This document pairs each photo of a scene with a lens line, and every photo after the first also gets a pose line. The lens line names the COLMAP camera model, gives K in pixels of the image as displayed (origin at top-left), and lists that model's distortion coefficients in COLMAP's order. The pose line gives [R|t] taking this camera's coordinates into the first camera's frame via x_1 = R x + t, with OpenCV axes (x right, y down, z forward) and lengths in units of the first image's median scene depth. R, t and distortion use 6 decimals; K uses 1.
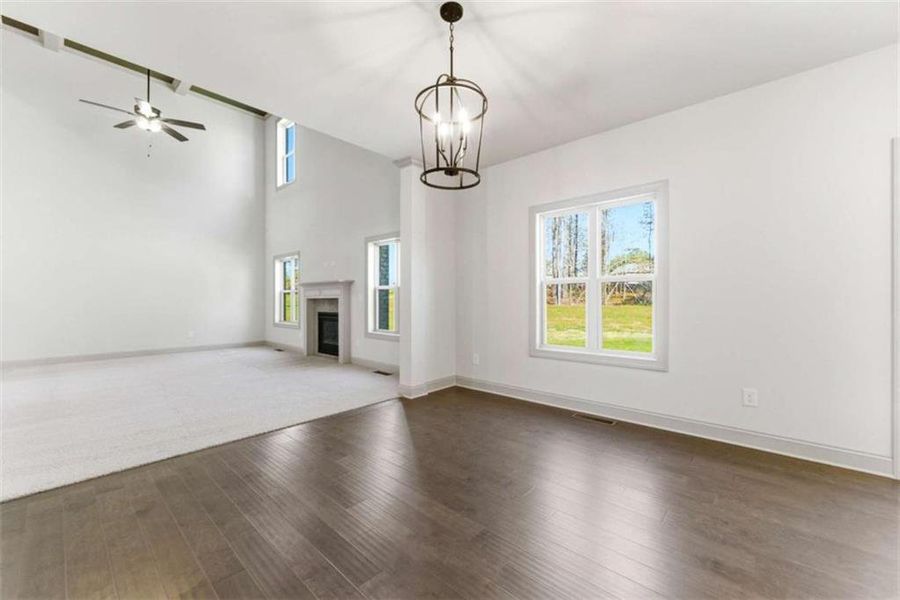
lens RADIAL K [[366.0, 0, 451.6], [0, 366.0, 304.4], [0, 0, 1]] dist [-0.000747, -0.000131]
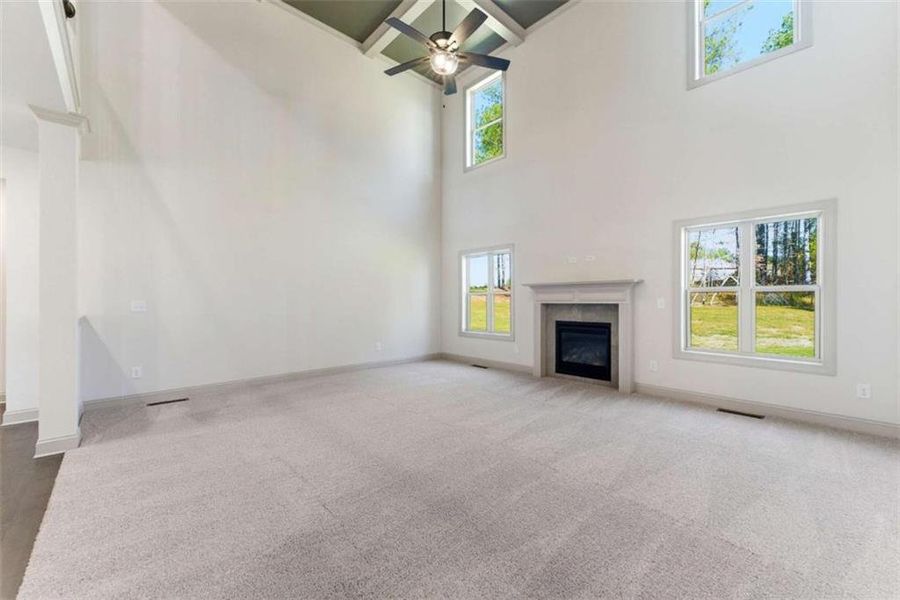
lens RADIAL K [[366.0, 0, 448.0], [0, 366.0, 295.9], [0, 0, 1]] dist [-0.000747, -0.000131]
pose [[0.997249, -0.002266, -0.074087, -0.532521], [0.000905, 0.999830, -0.018395, -0.017585], [0.074116, 0.018277, 0.997082, 0.205829]]
